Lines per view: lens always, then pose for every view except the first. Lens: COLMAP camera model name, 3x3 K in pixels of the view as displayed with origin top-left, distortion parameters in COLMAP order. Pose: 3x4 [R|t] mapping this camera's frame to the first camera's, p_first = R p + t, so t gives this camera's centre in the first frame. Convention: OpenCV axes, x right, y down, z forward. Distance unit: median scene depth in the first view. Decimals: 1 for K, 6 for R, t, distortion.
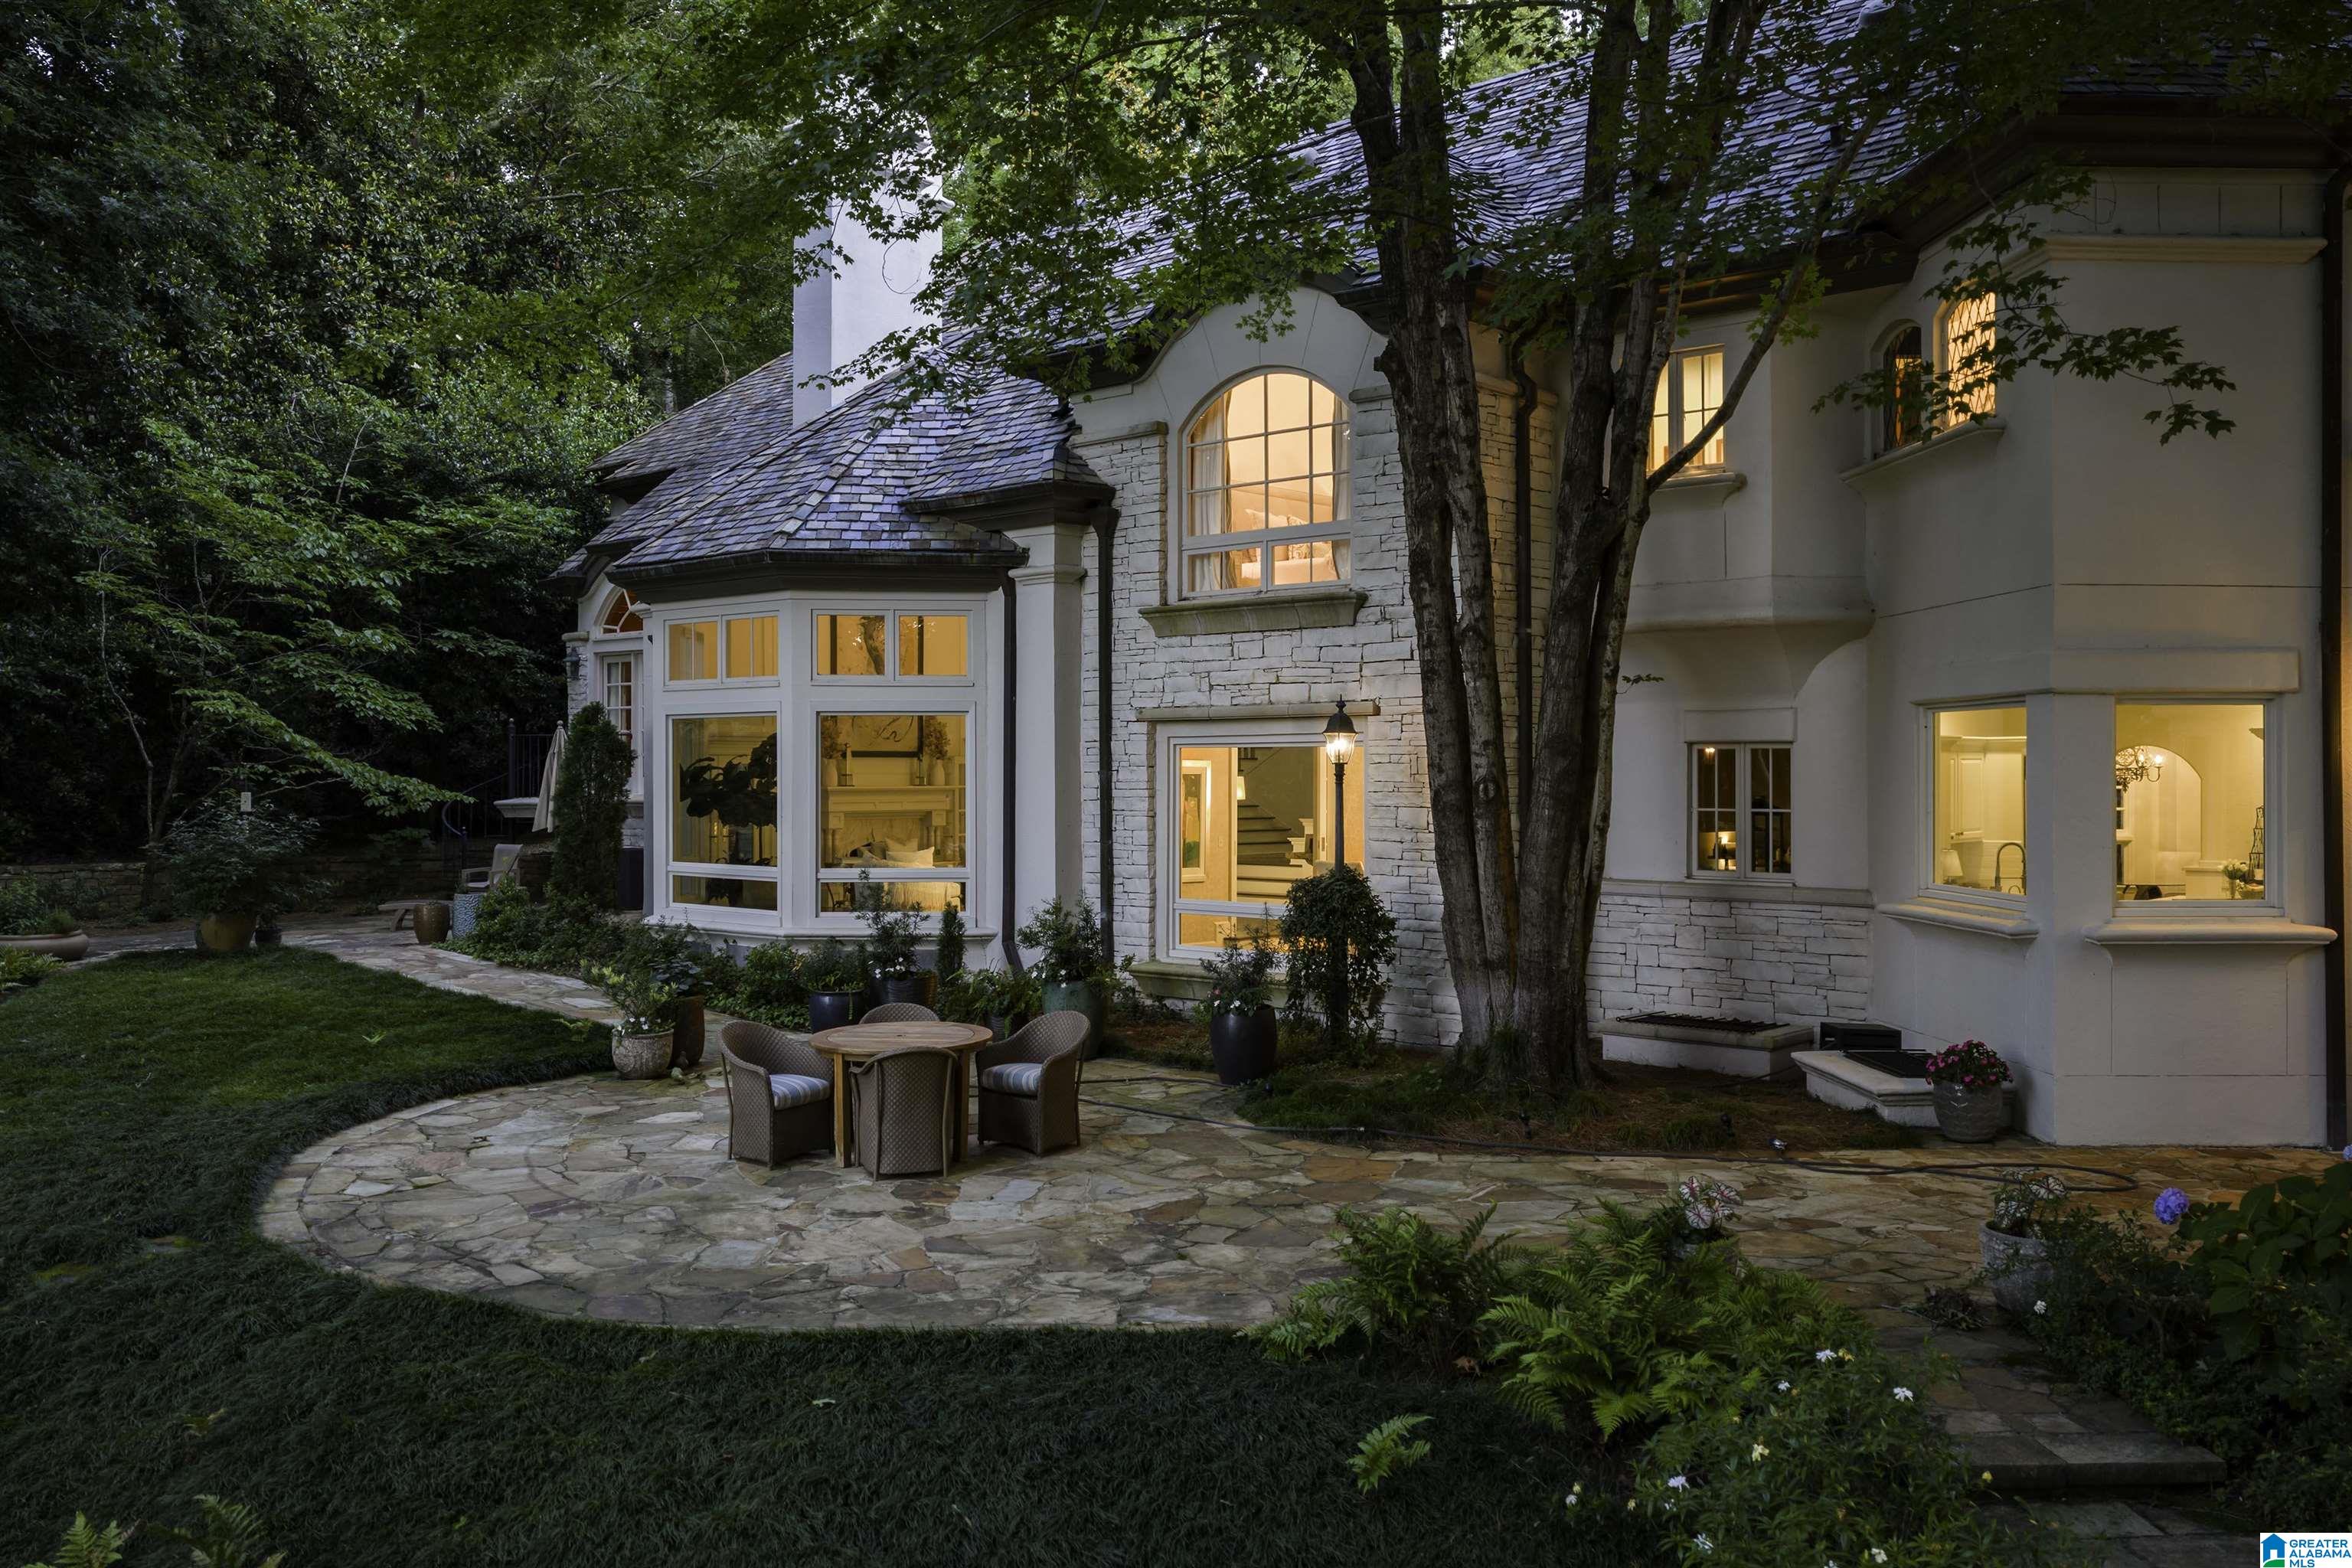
lens RADIAL K [[1959.5, 0, 1178.6], [0, 1959.5, 751.3], [0, 0, 1]] dist [0.026676, -0.040269]
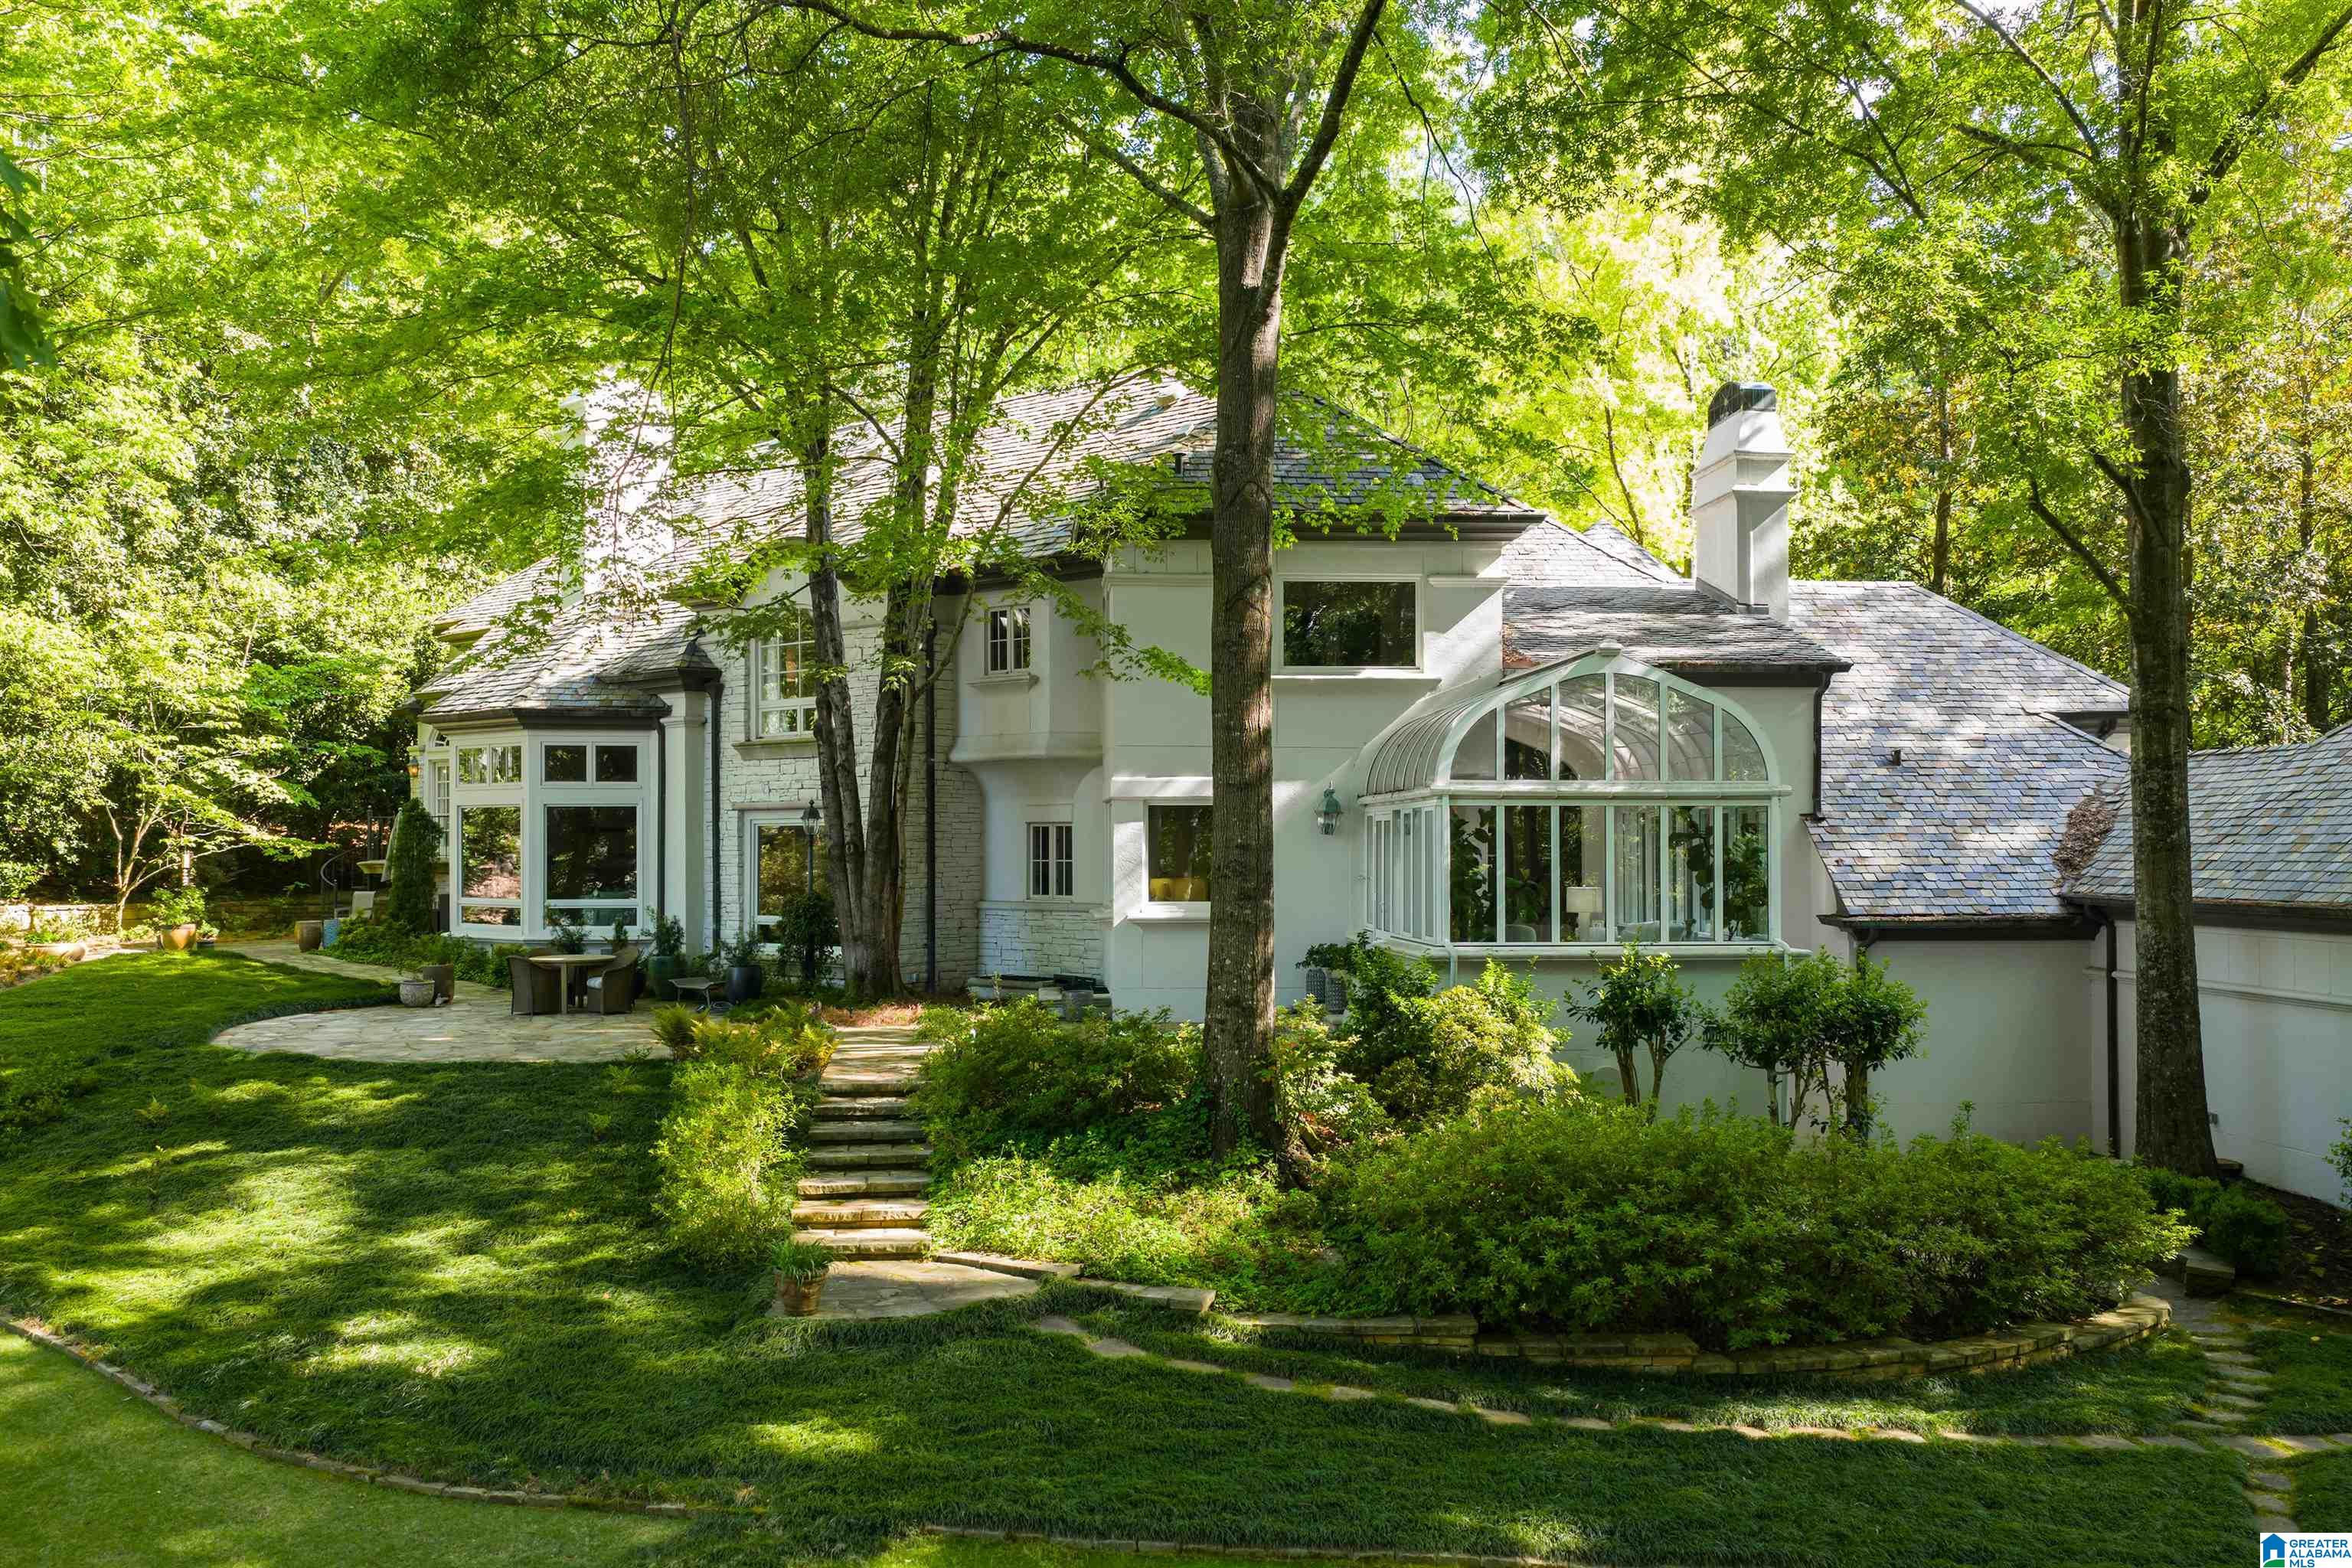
lens RADIAL K [[1959.5, 0, 1191.5], [0, 1959.5, 843.2], [0, 0, 1]] dist [0.026676, -0.040269]
pose [[0.999187, -0.002041, 0.040265, 0.300040], [0.001650, 0.999951, 0.009722, -0.002637], [-0.040283, -0.009648, 0.999142, -0.688324]]
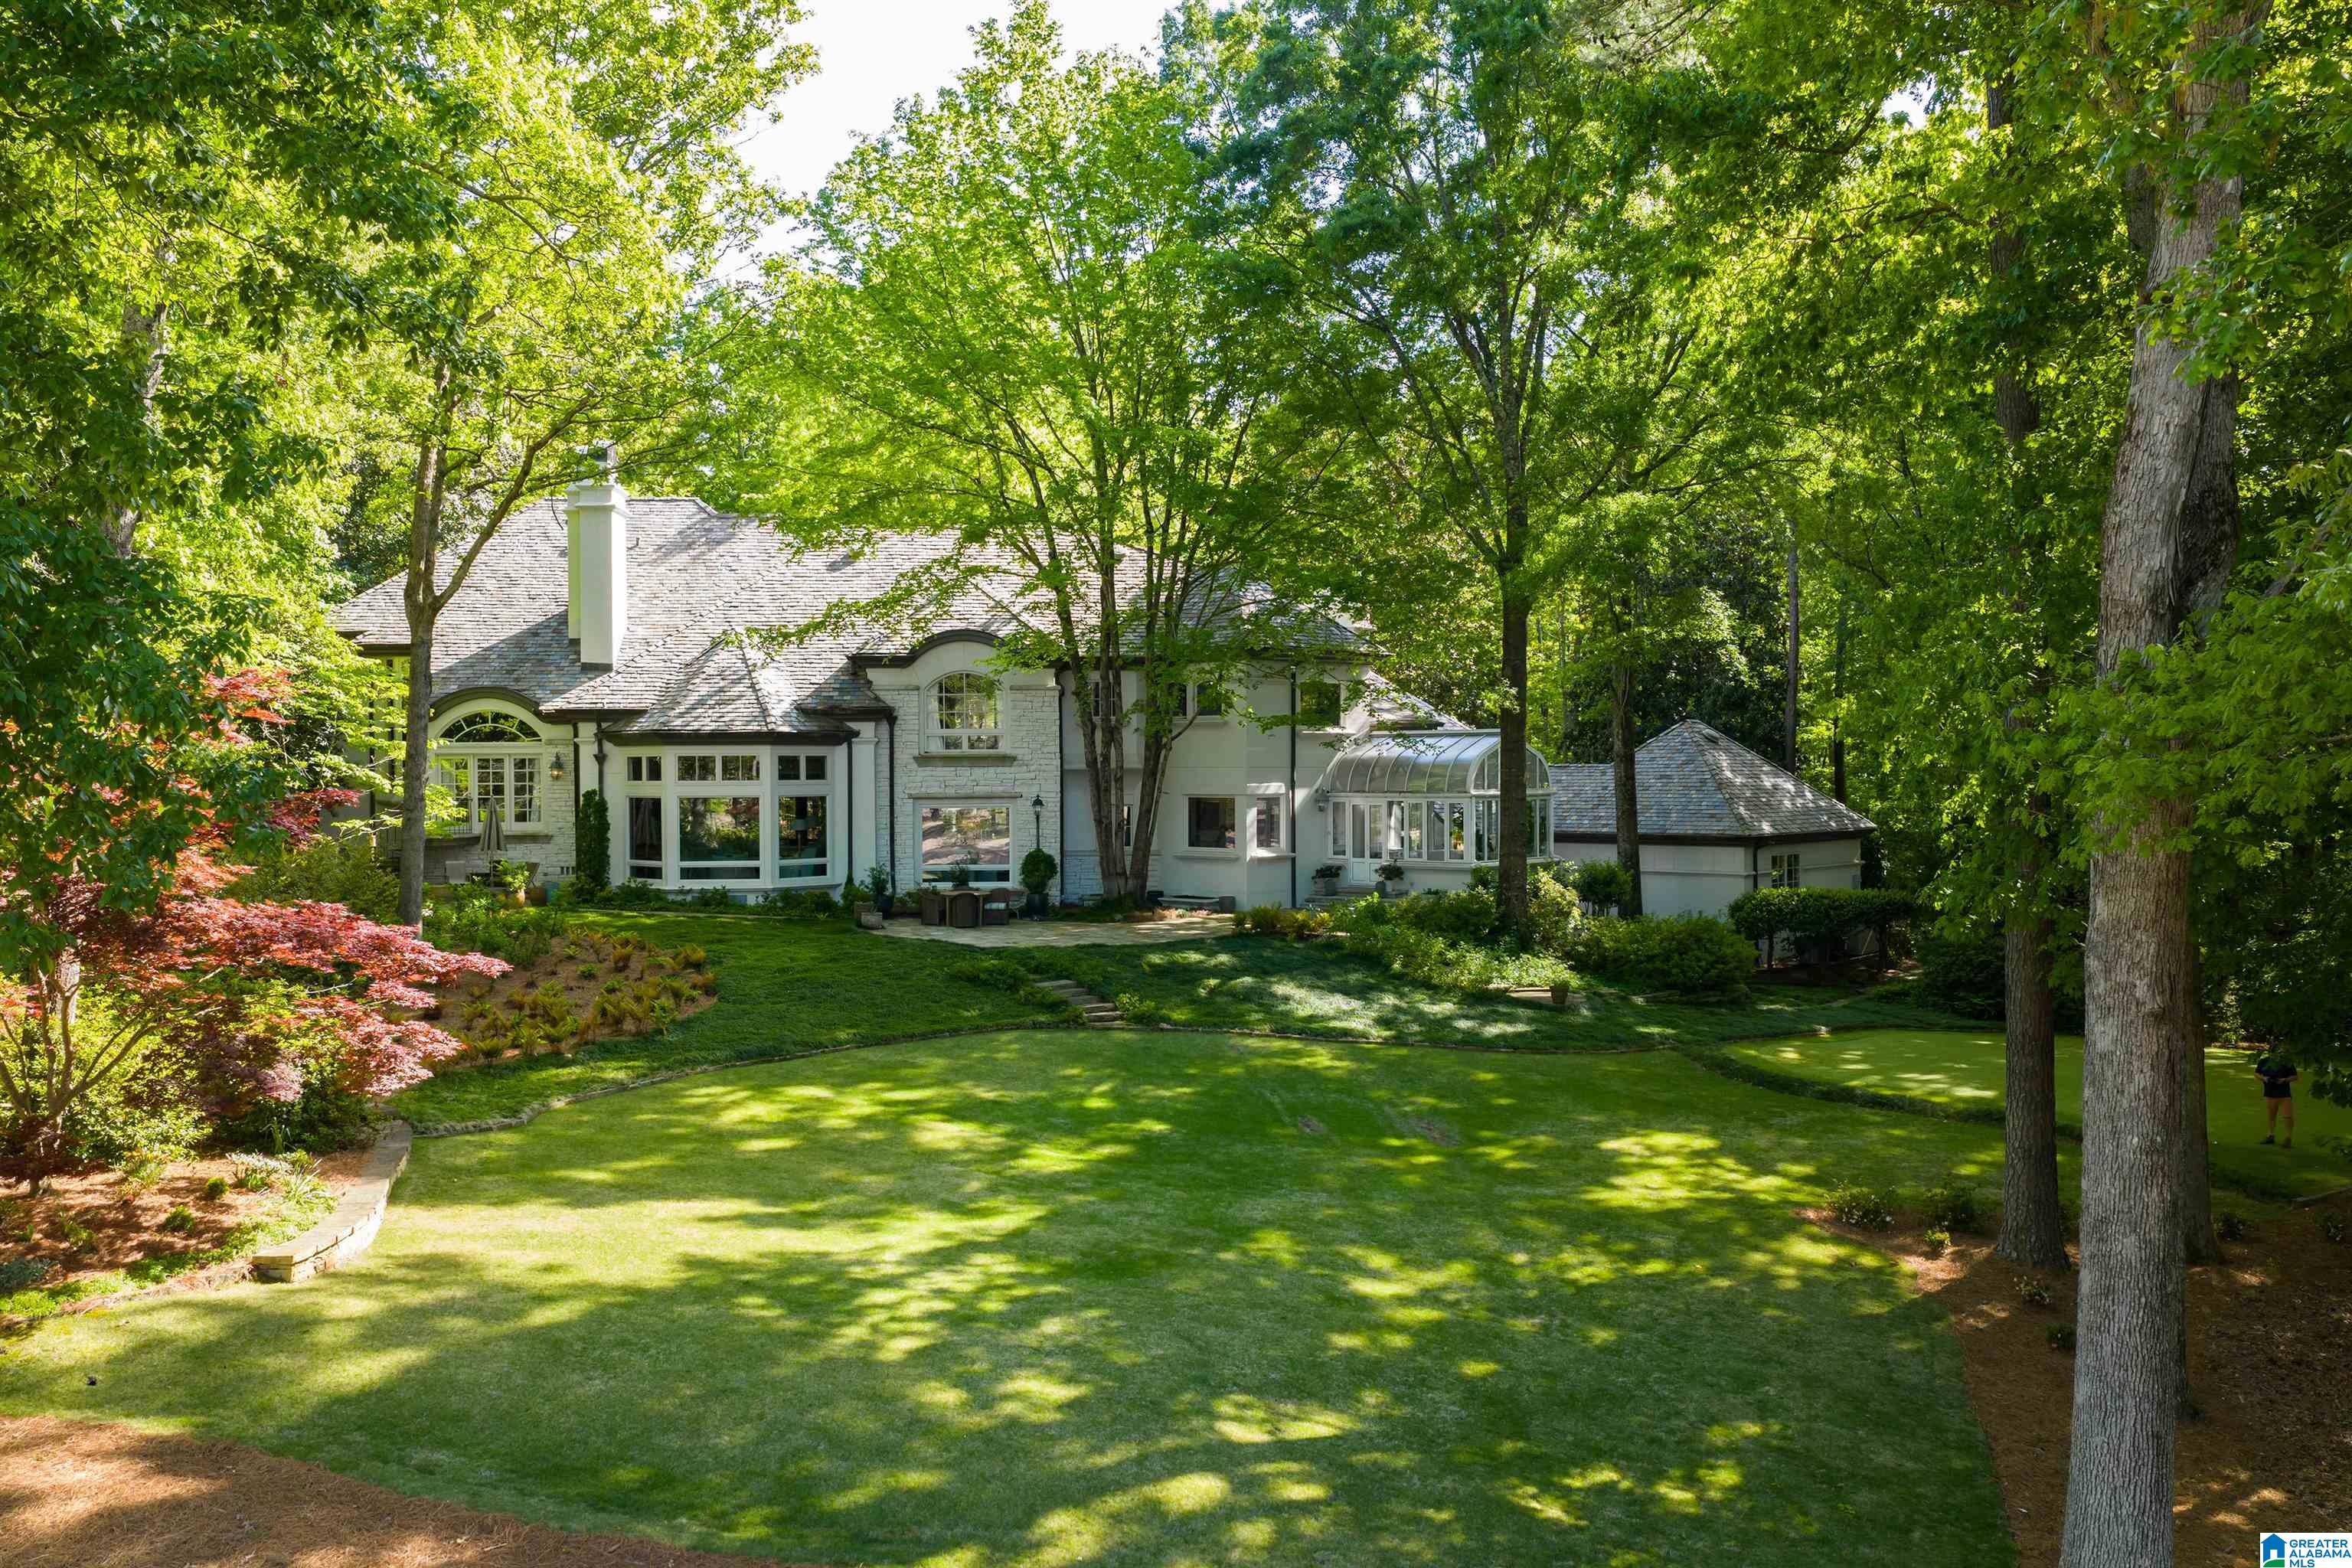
lens RADIAL K [[1959.5, 0, 1180.2], [0, 1959.5, 777.4], [0, 0, 1]] dist [0.026676, -0.040269]
pose [[0.697142, -0.009080, 0.716875, -1.624636], [-0.001326, 0.999902, 0.013953, -0.079635], [-0.716931, -0.010678, 0.697062, -1.073161]]
